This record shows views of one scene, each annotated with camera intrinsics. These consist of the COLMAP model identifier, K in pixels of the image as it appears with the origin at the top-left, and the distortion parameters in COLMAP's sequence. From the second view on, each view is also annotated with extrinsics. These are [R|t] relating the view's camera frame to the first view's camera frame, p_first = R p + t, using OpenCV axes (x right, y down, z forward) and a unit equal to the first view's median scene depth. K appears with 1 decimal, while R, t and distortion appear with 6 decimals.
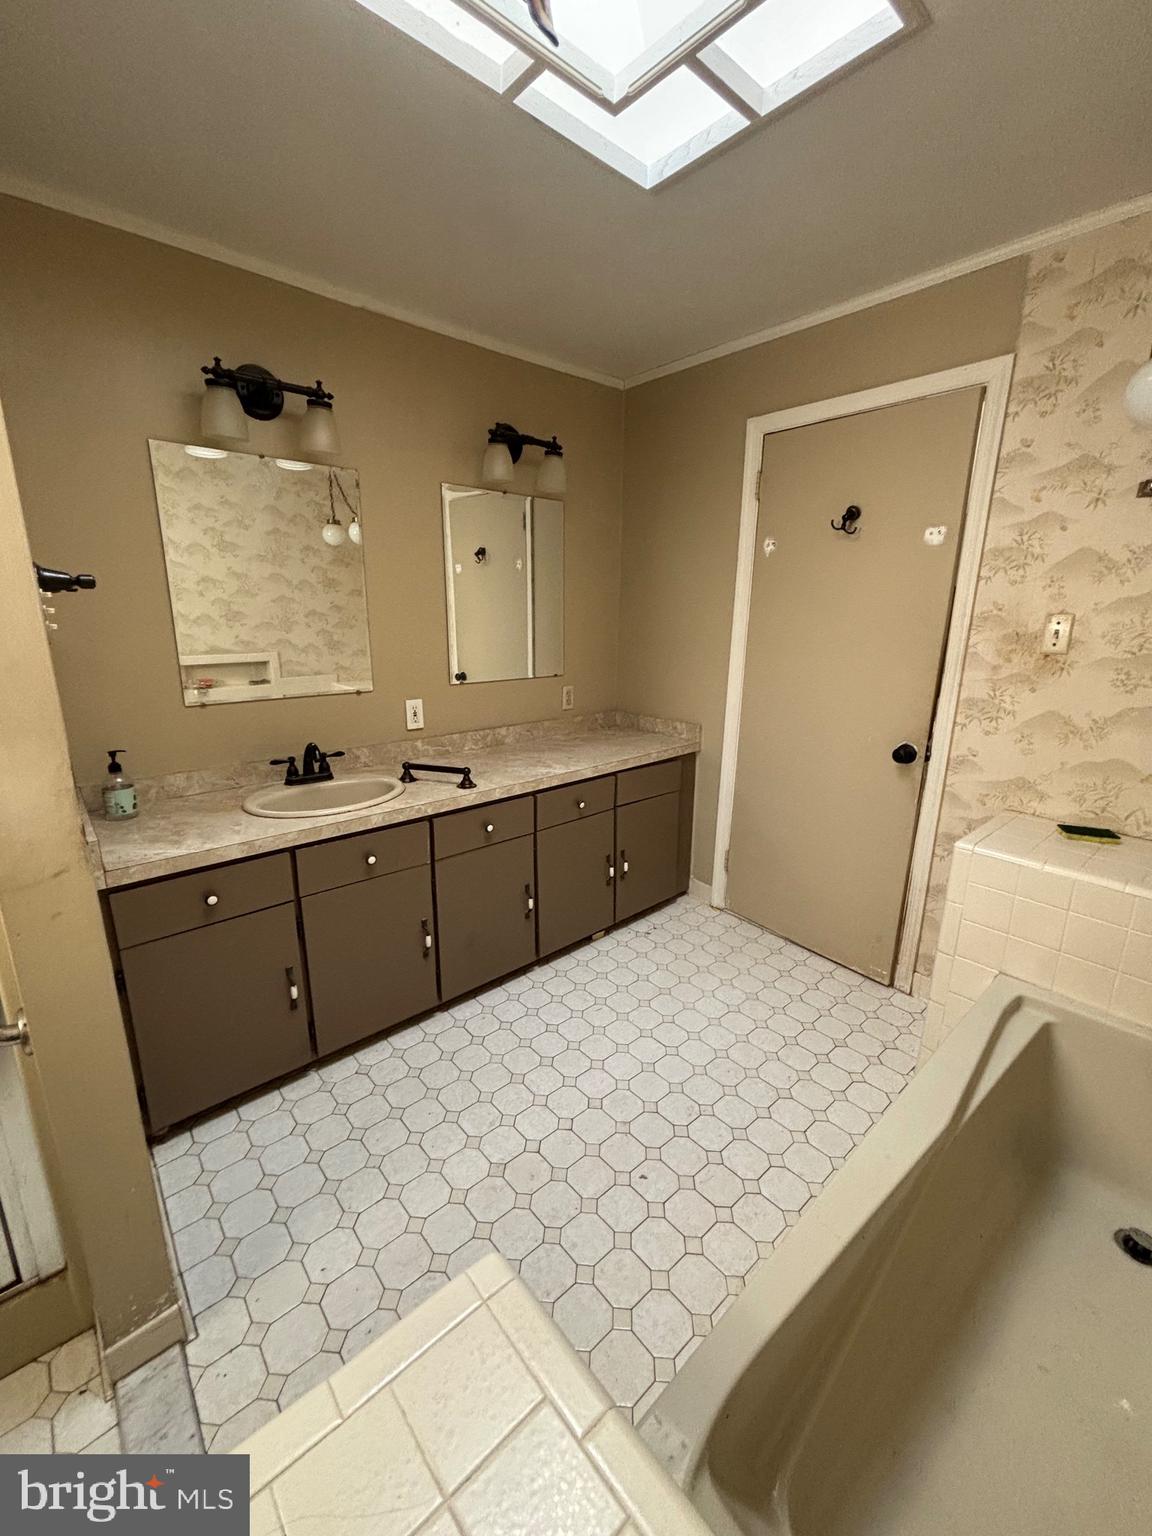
lens RADIAL K [[621.9, 0, 575.6], [0, 621.9, 761.3], [0, 0, 1]] dist [0.000775, -0.000815]
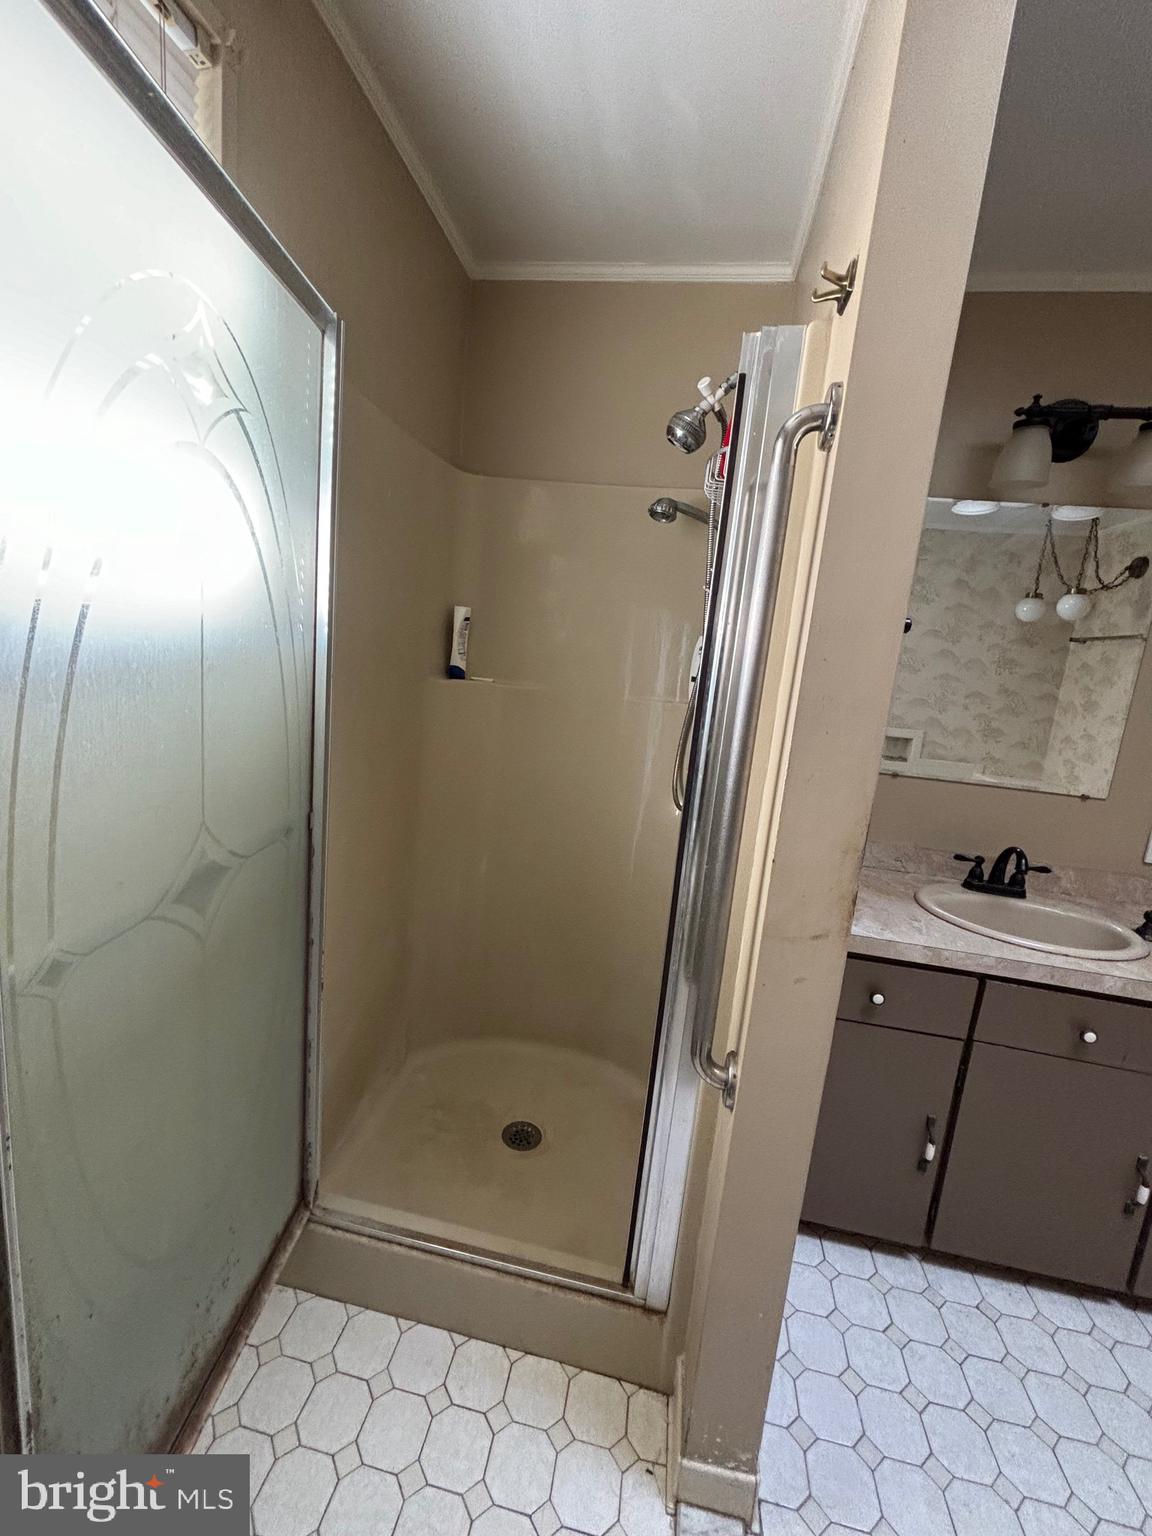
lens RADIAL K [[621.9, 0, 578.3], [0, 621.9, 764.4], [0, 0, 1]] dist [0.000775, -0.000815]
pose [[0.620026, 0.183291, -0.762871, -0.202115], [-0.273606, 0.961802, 0.008713, 0.015431], [0.735328, 0.203324, 0.646492, 0.065278]]
